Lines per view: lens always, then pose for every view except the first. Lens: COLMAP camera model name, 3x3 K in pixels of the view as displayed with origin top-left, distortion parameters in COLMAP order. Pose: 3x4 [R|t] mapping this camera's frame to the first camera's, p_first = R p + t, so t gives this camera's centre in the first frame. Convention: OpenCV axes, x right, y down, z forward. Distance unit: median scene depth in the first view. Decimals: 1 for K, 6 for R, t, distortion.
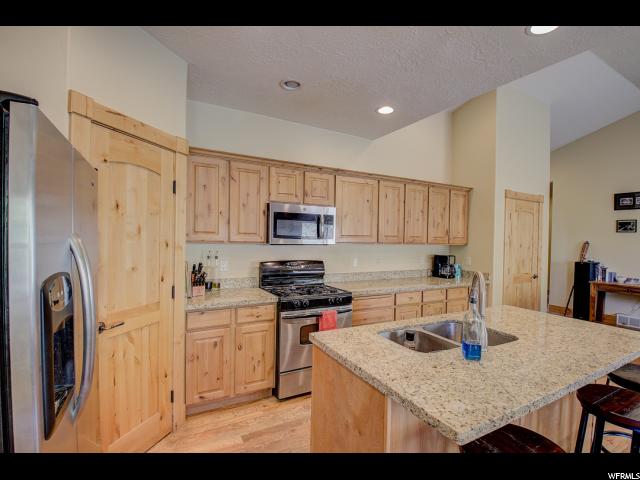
lens RADIAL K [[300.1, 0, 318.8], [0, 300.1, 239.2], [0, 0, 1]] dist [0.002250, -0.018264]
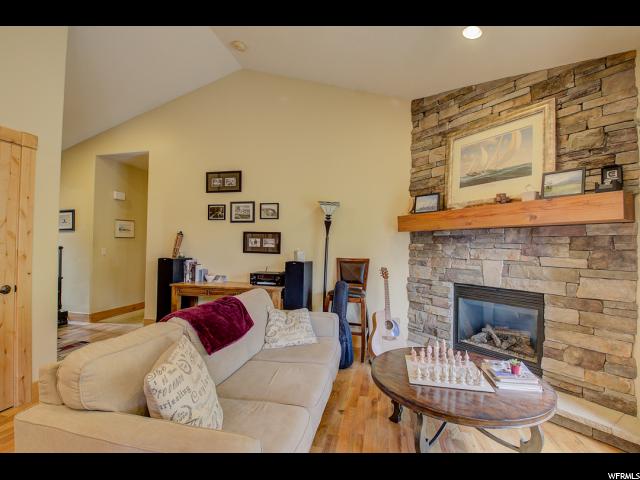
lens RADIAL K [[300.1, 0, 314.4], [0, 300.1, 241.0], [0, 0, 1]] dist [0.002250, -0.018264]
pose [[0.662317, 0.003240, 0.749217, 0.967943], [-0.001236, 0.999994, -0.003232, 0.060725], [-0.749223, 0.001215, 0.662317, 0.391806]]
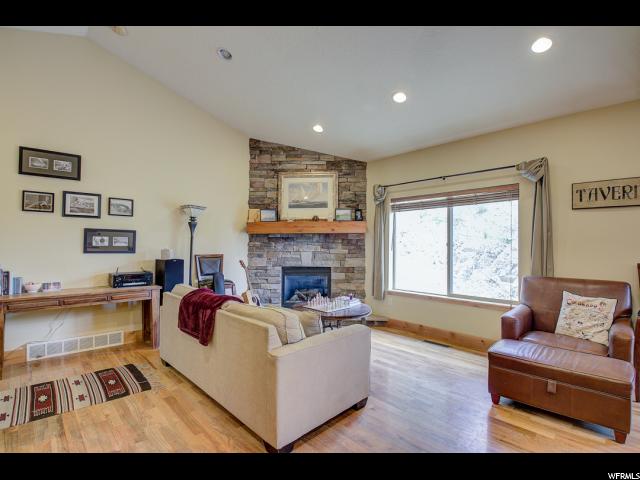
lens RADIAL K [[300.1, 0, 316.1], [0, 300.1, 243.1], [0, 0, 1]] dist [0.002250, -0.018264]
pose [[-0.269759, -0.013970, 0.962827, 0.439537], [-0.009471, 0.999885, 0.011855, 0.049546], [-0.962881, -0.005921, -0.269860, 0.967838]]
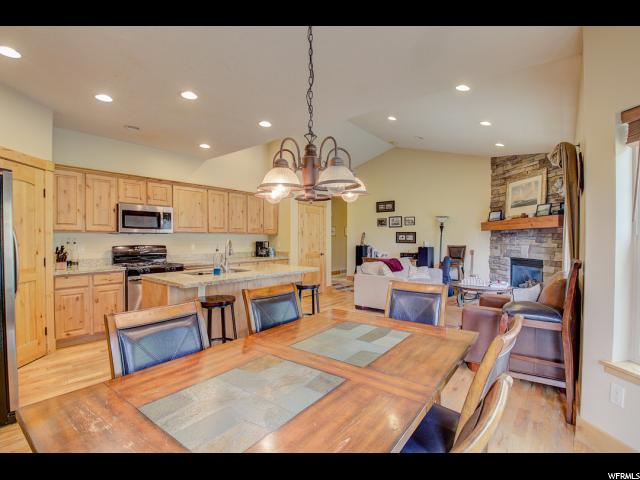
lens RADIAL K [[300.1, 0, 313.7], [0, 300.1, 241.3], [0, 0, 1]] dist [0.002250, -0.018264]
pose [[0.928483, -0.019330, 0.370872, 0.150825], [0.014911, 0.999780, 0.014780, 0.046428], [-0.371076, -0.008193, 0.928566, -0.609204]]
